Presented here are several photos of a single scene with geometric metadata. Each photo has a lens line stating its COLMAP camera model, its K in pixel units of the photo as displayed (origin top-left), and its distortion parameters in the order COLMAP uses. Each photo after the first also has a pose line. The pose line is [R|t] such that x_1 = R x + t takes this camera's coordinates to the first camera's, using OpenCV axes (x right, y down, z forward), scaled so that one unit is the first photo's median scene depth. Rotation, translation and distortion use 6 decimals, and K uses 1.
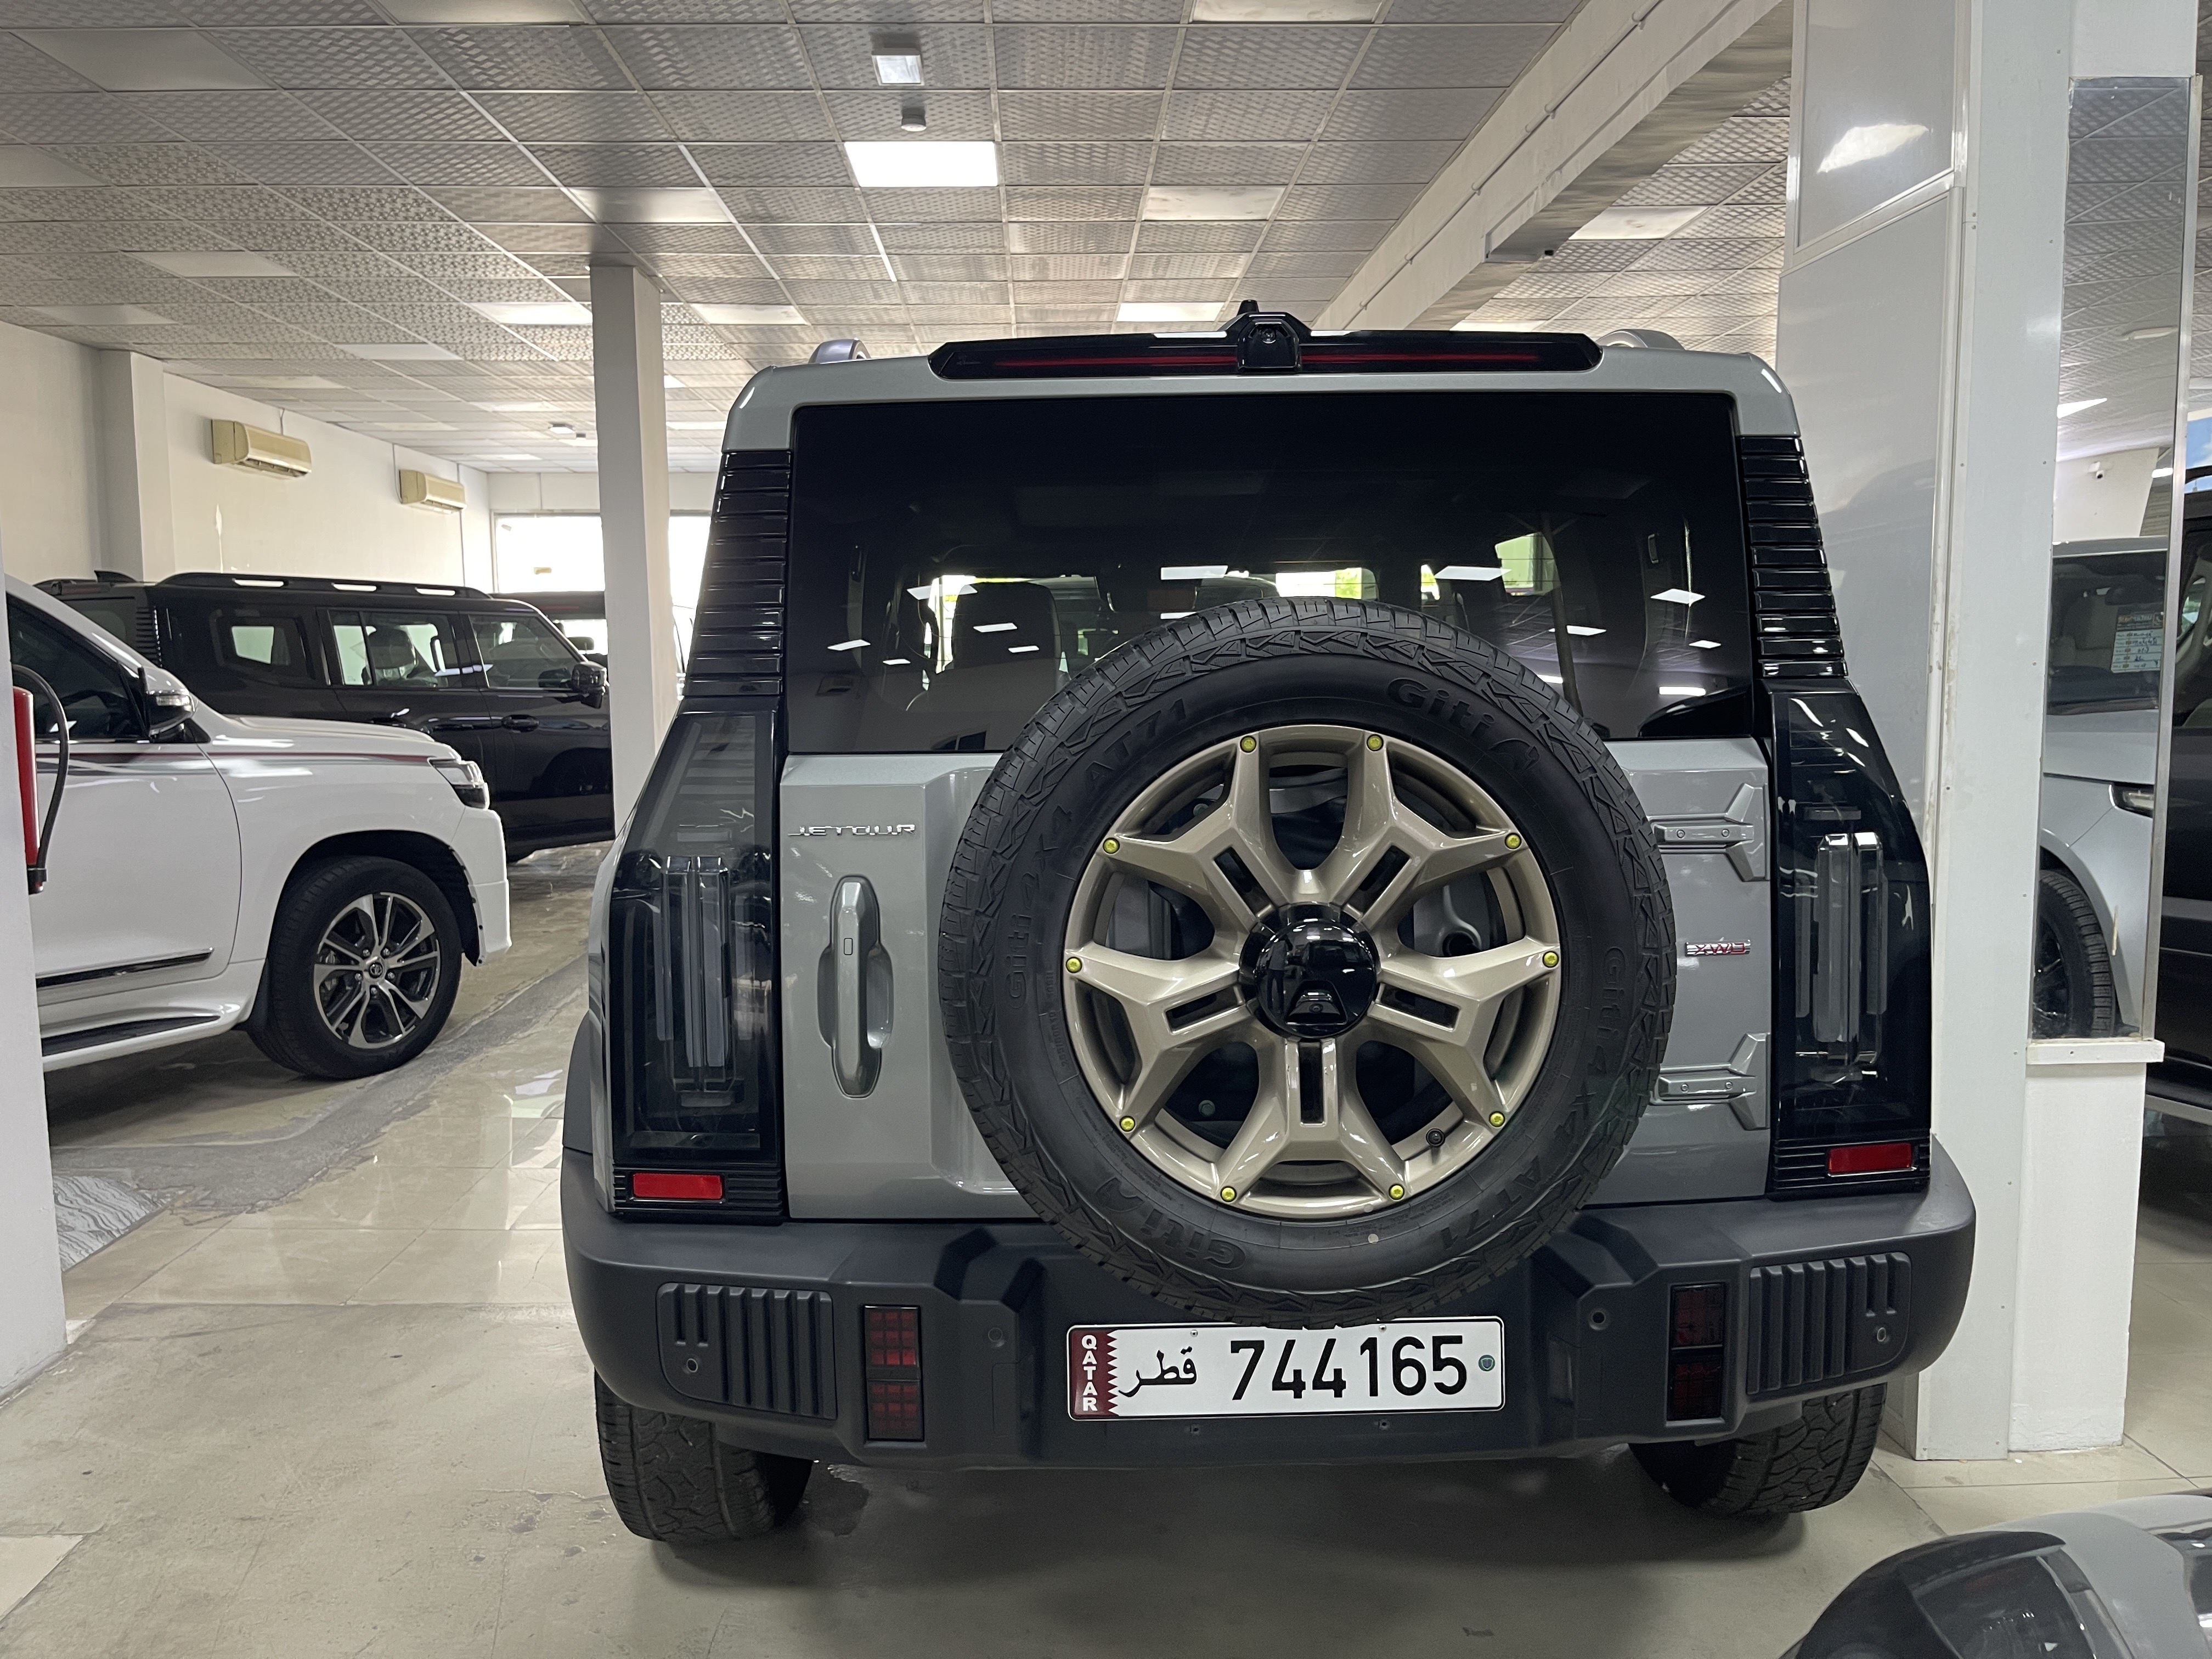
lens RADIAL K [[1702.3, 0, 1108.1], [0, 1702.3, 832.4], [0, 0, 1]] dist [0.021980, 0.000697]
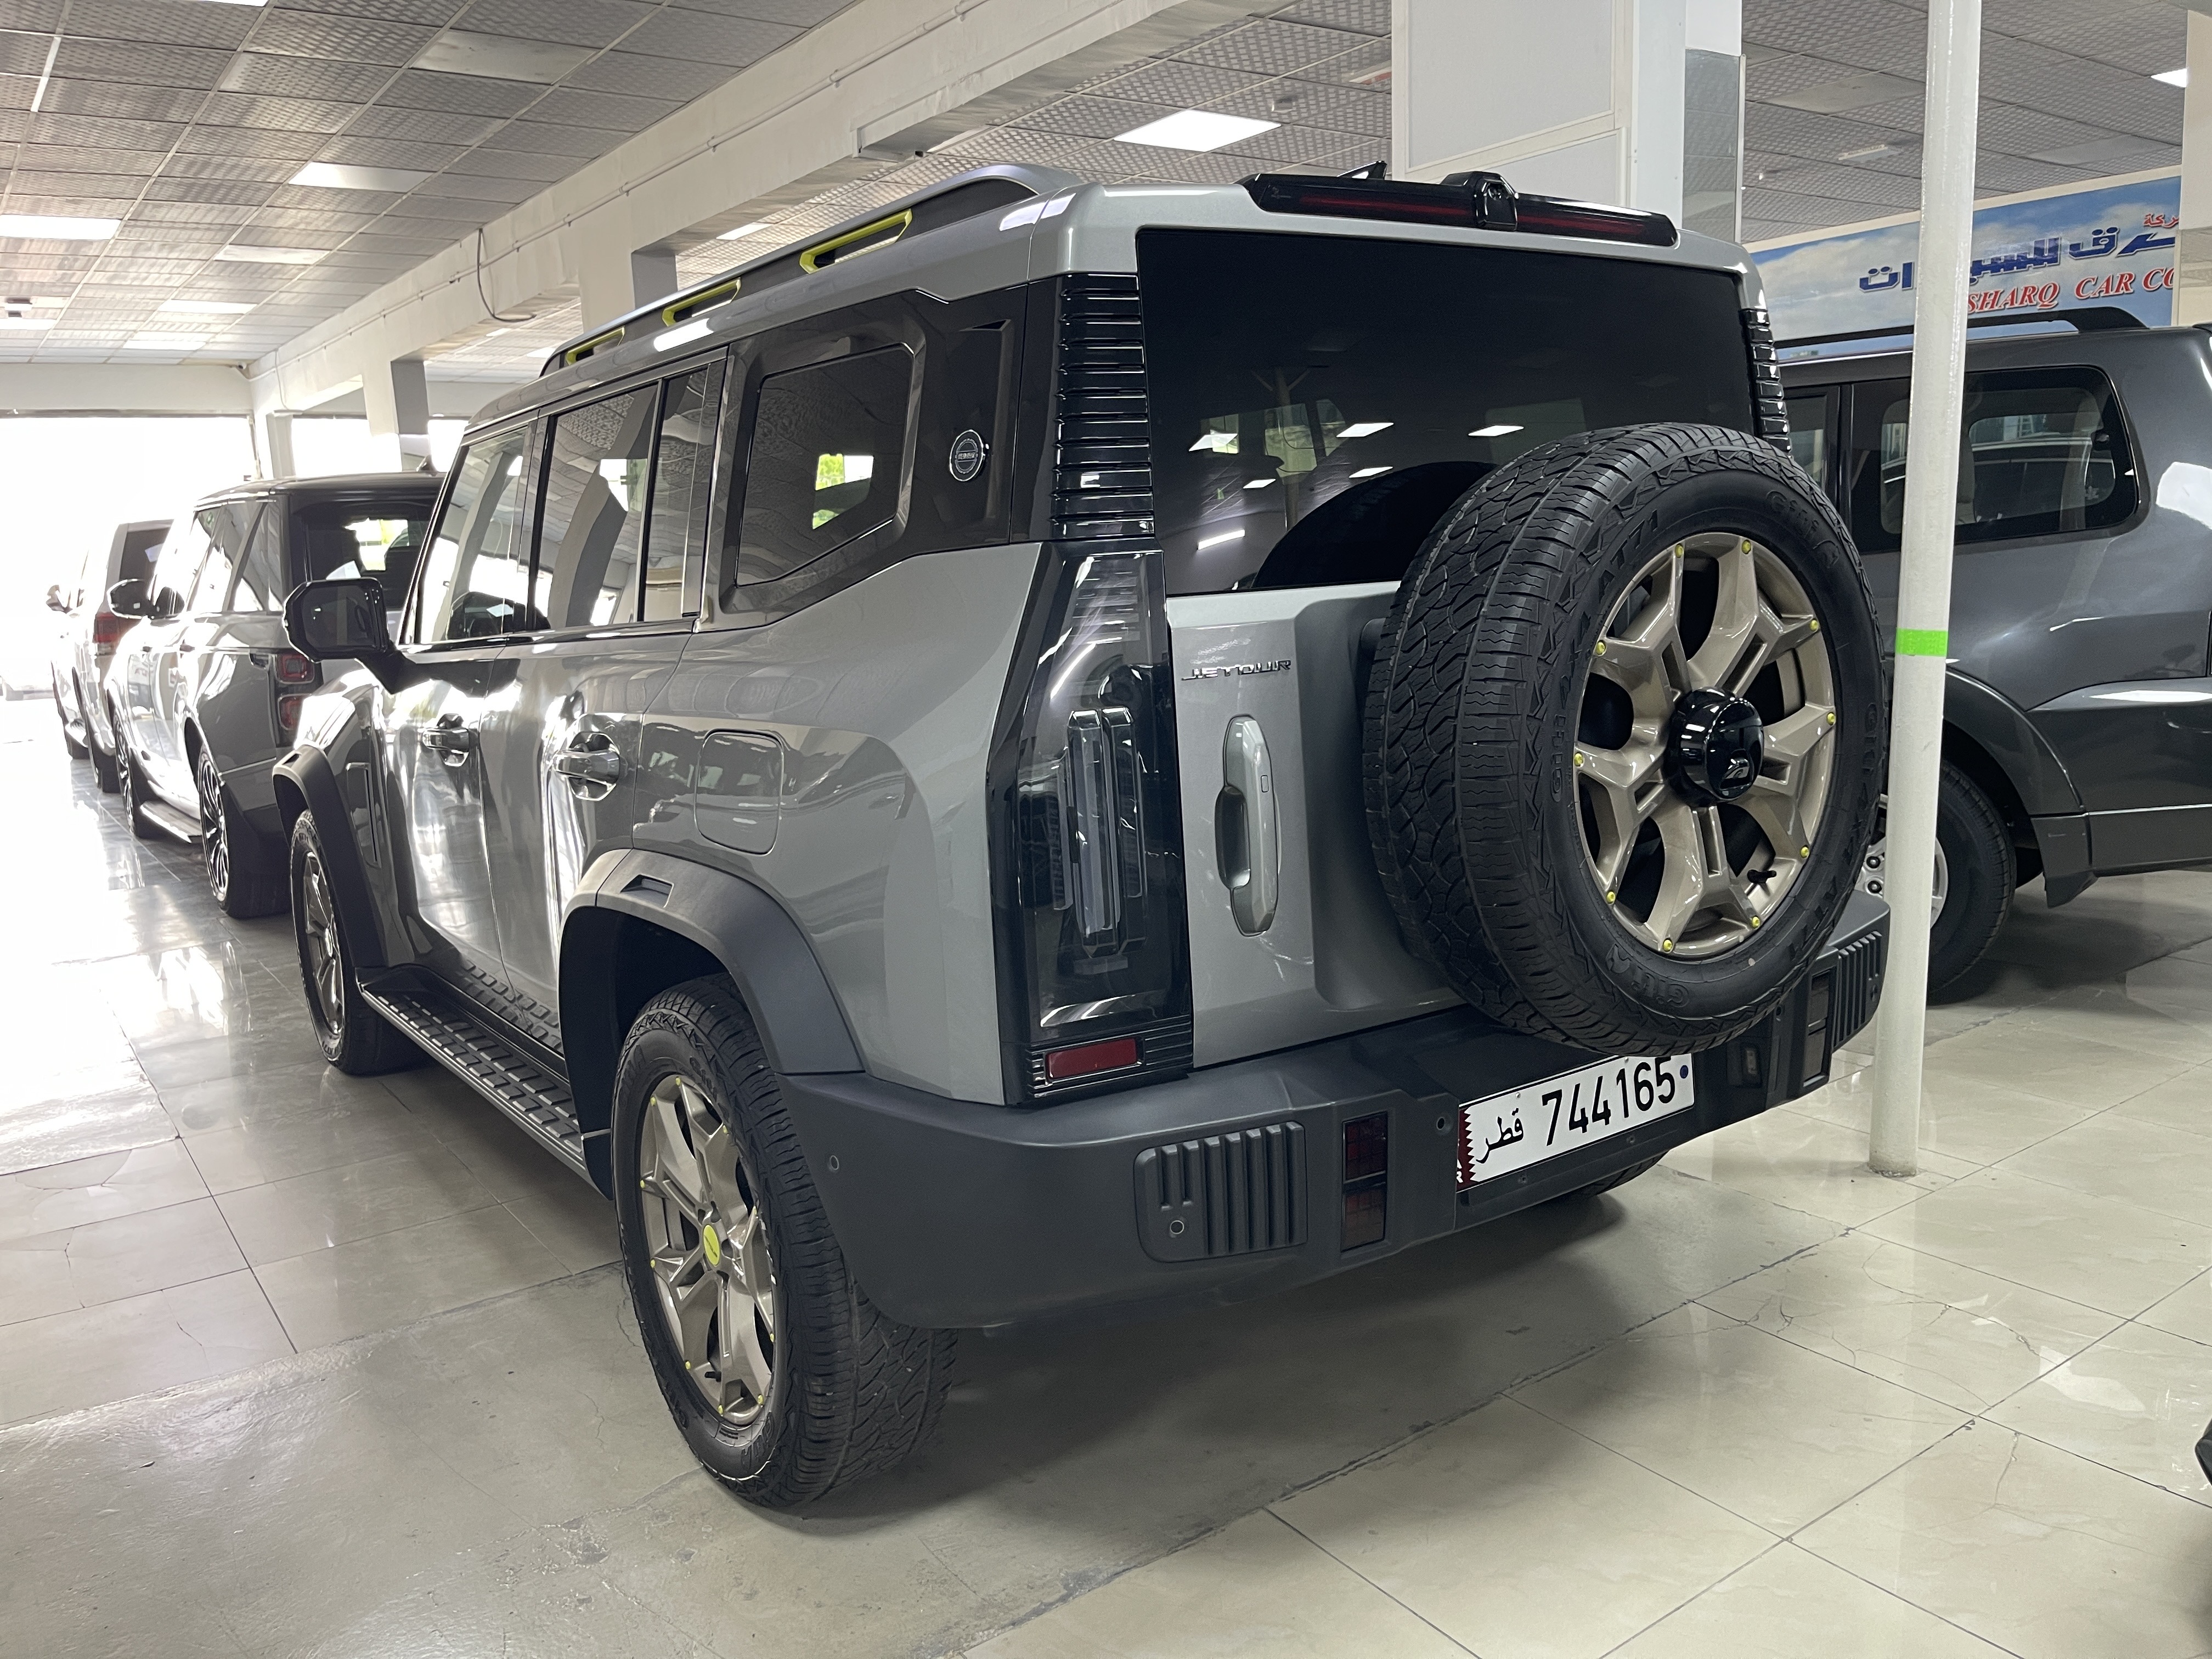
lens RADIAL K [[1704.6, 0, 1106.0], [0, 1704.6, 829.5], [0, 0, 1]] dist [0.000681, -0.001243]
pose [[0.837947, -0.118785, 0.532668, -0.752594], [0.093444, 0.992840, 0.074405, 0.011455], [-0.537693, -0.012573, 0.843047, 0.203433]]
